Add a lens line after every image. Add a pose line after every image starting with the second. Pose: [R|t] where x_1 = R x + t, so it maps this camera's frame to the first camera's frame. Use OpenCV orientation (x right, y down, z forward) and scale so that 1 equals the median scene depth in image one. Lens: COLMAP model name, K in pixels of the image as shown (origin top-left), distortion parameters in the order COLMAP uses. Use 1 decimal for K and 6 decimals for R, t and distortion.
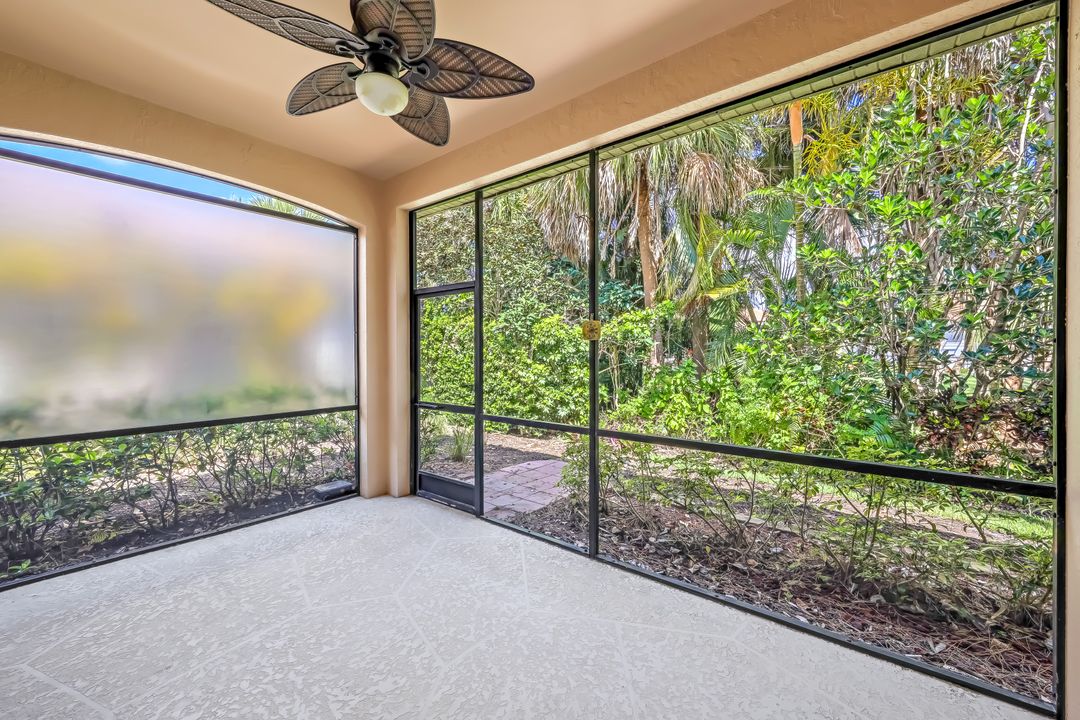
lens RADIAL K [[435.2, 0, 537.4], [0, 435.2, 354.9], [0, 0, 1]] dist [-0.001042, -0.000117]
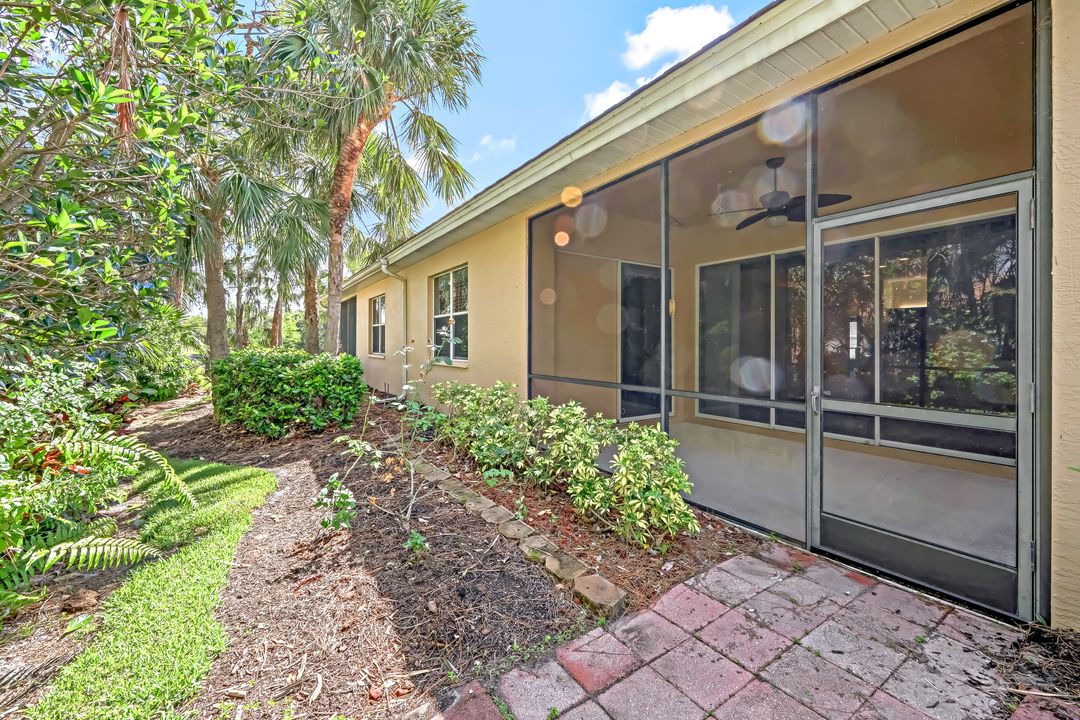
lens RADIAL K [[435.2, 0, 530.9], [0, 435.2, 348.9], [0, 0, 1]] dist [-0.001042, -0.000117]
pose [[-0.949658, -0.004919, 0.313249, 0.070415], [-0.000915, 0.999916, 0.012928, 0.024483], [-0.313286, 0.011991, -0.949583, 1.532271]]
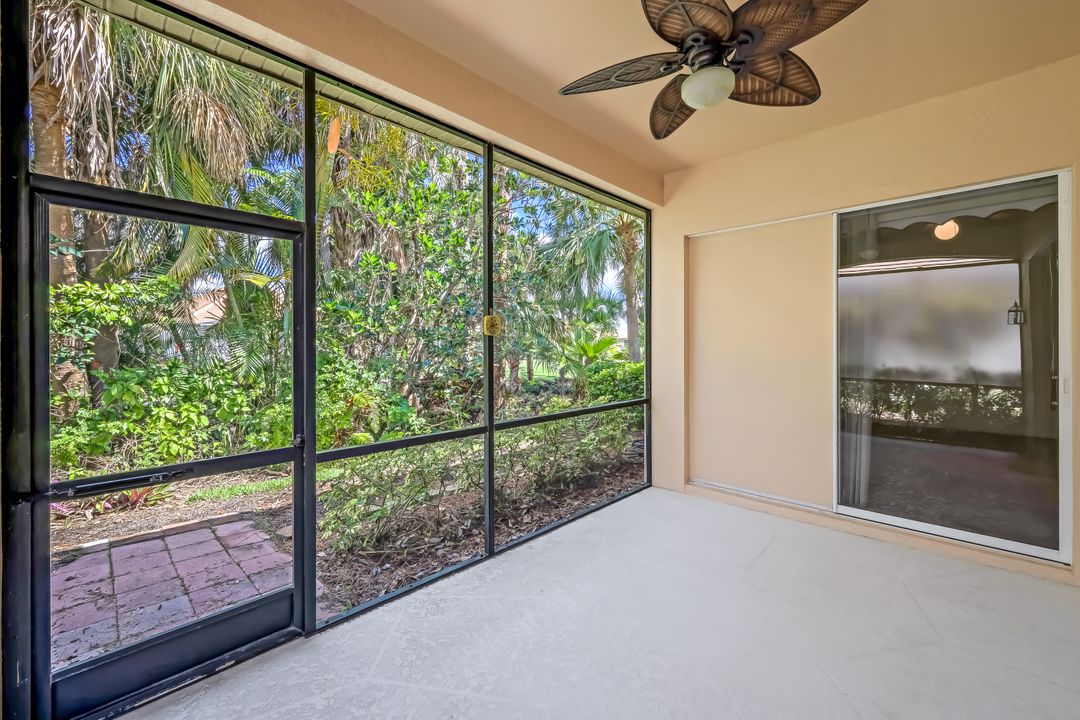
lens RADIAL K [[435.2, 0, 538.4], [0, 435.2, 354.8], [0, 0, 1]] dist [-0.001042, -0.000117]
pose [[0.092649, -0.014367, 0.995595, -0.566986], [0.006214, 0.999885, 0.013851, -0.004372], [-0.995679, 0.004904, 0.092728, 0.536688]]
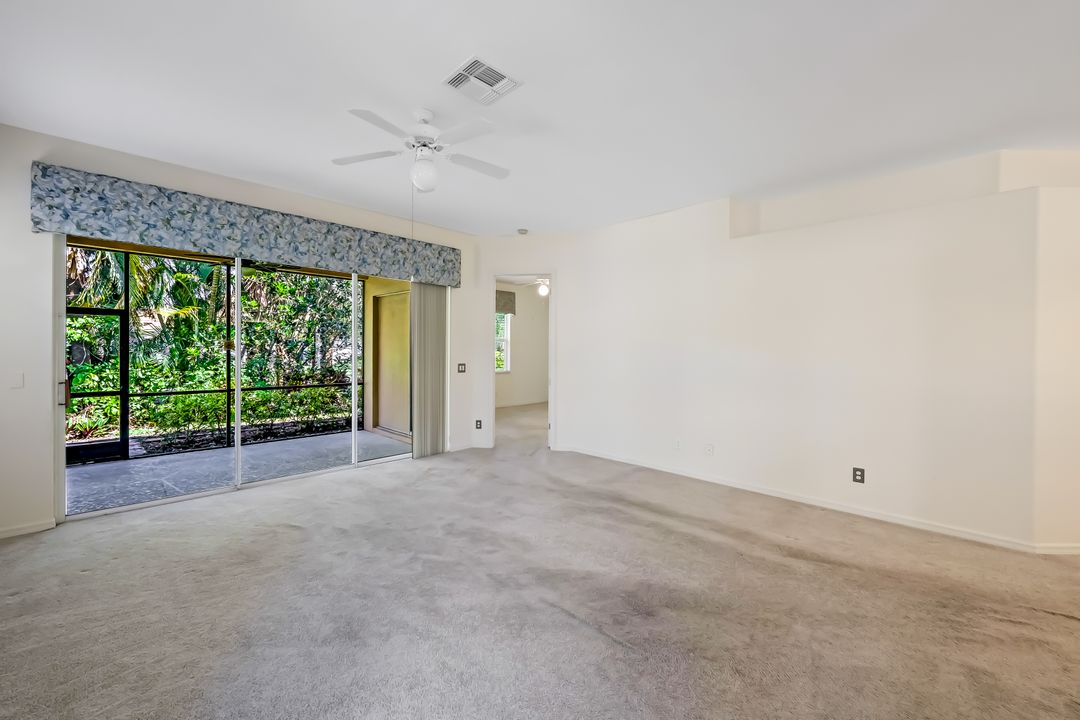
lens RADIAL K [[435.2, 0, 538.3], [0, 435.2, 352.8], [0, 0, 1]] dist [-0.001042, -0.000117]
pose [[0.109754, -0.004033, 0.993951, -1.293036], [0.004300, 0.999984, 0.003583, -0.013116], [-0.993949, 0.003880, 0.109770, -0.562555]]
